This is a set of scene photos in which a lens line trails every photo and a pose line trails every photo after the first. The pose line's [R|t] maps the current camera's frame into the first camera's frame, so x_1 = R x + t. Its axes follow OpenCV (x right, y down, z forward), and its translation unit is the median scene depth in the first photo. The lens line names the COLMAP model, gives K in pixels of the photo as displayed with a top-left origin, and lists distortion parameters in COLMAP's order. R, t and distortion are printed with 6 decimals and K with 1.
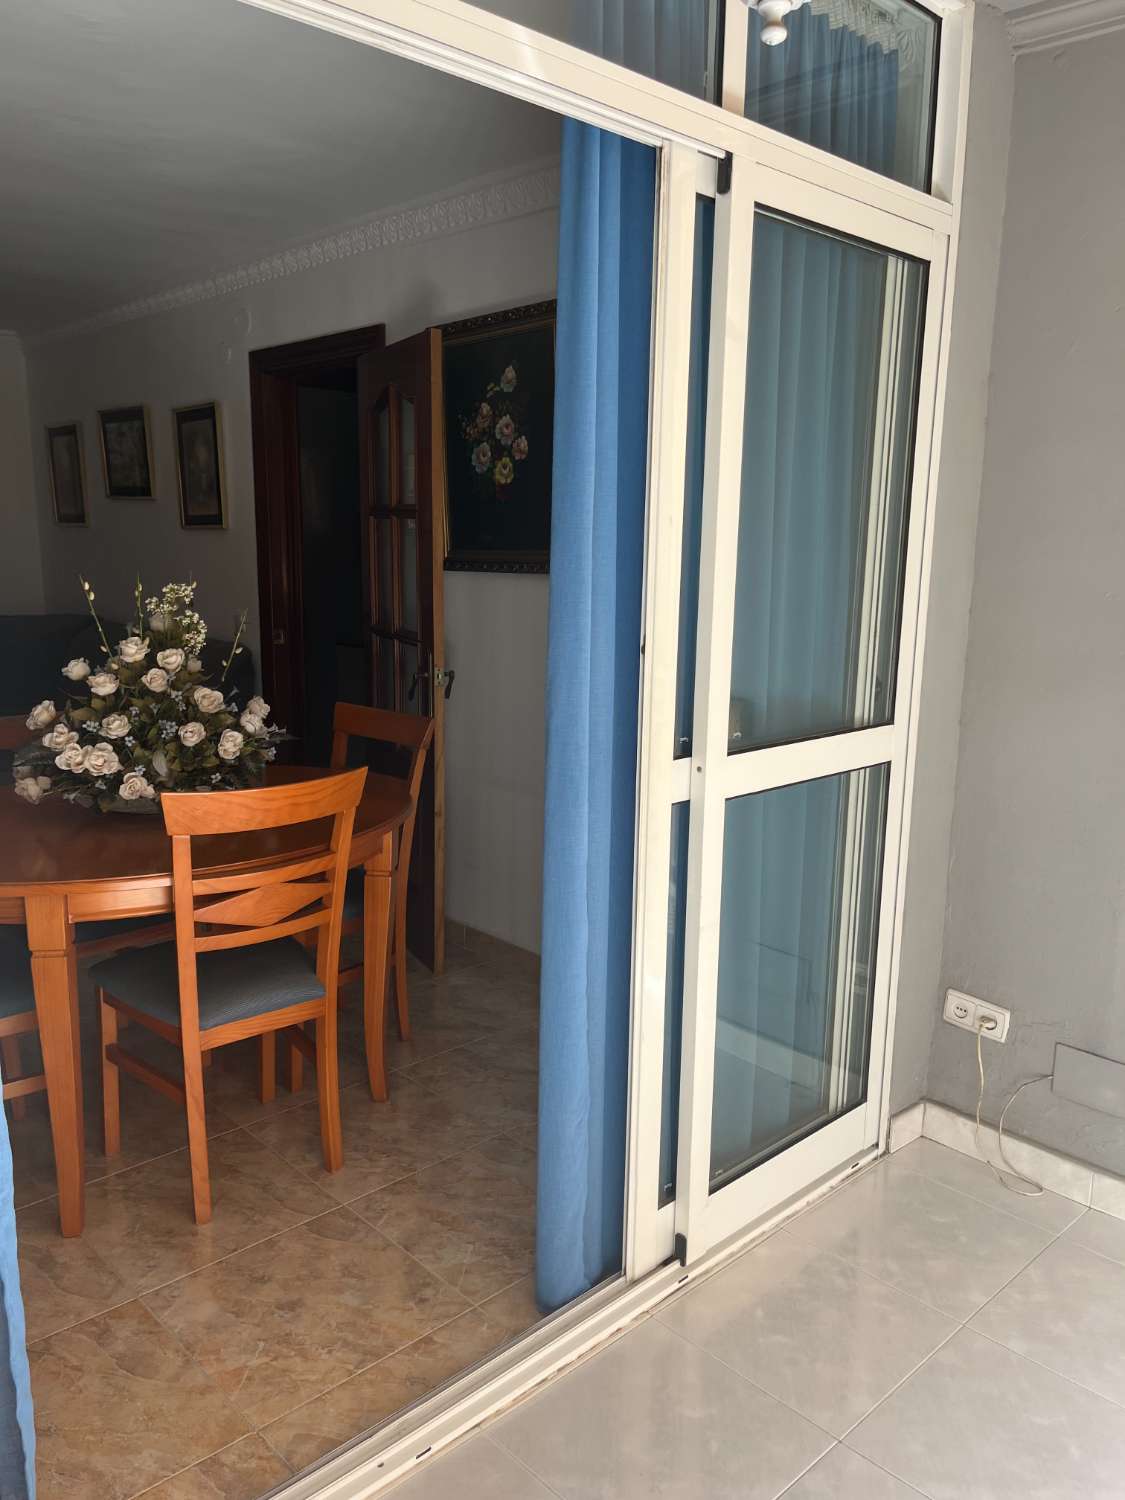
lens RADIAL K [[1134.0, 0, 561.1], [0, 1134.0, 762.5], [0, 0, 1]] dist [0.077749, -0.095187]
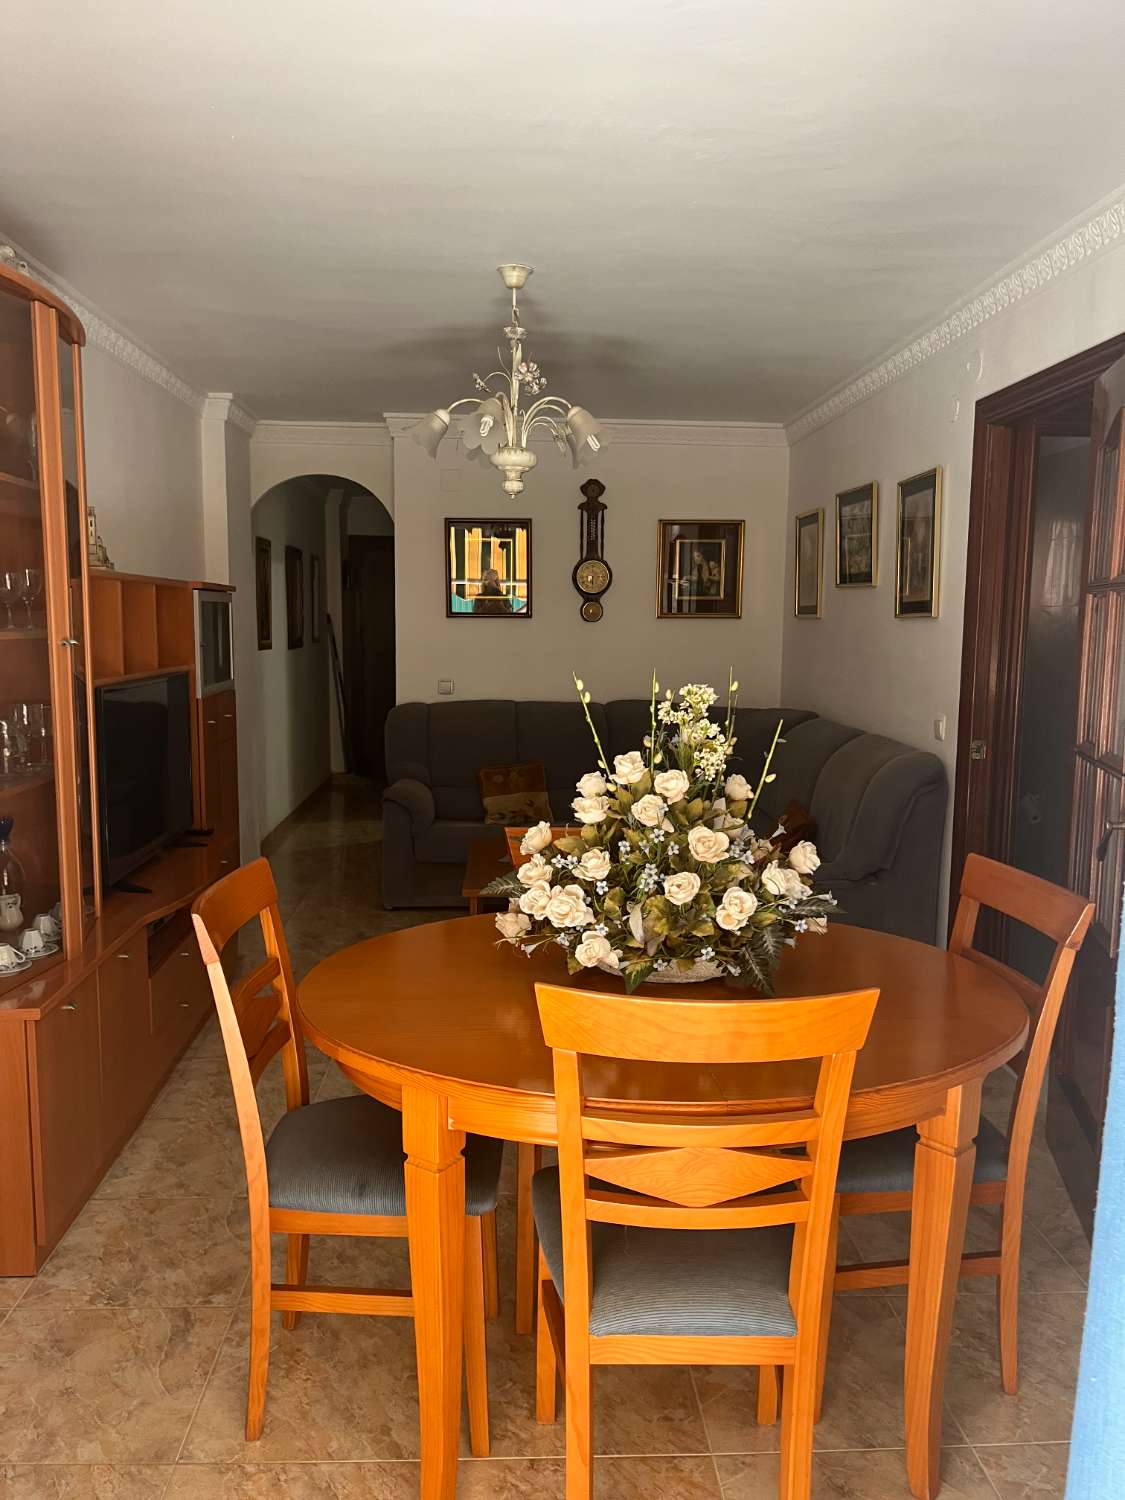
lens RADIAL K [[1138.7, 0, 566.5], [0, 1138.7, 762.8], [0, 0, 1]] dist [0.082459, -0.106853]
pose [[0.767920, 0.075310, -0.636103, 0.078408], [-0.125973, 0.991427, -0.034699, -0.070389], [0.628036, 0.106778, 0.770824, 0.386335]]
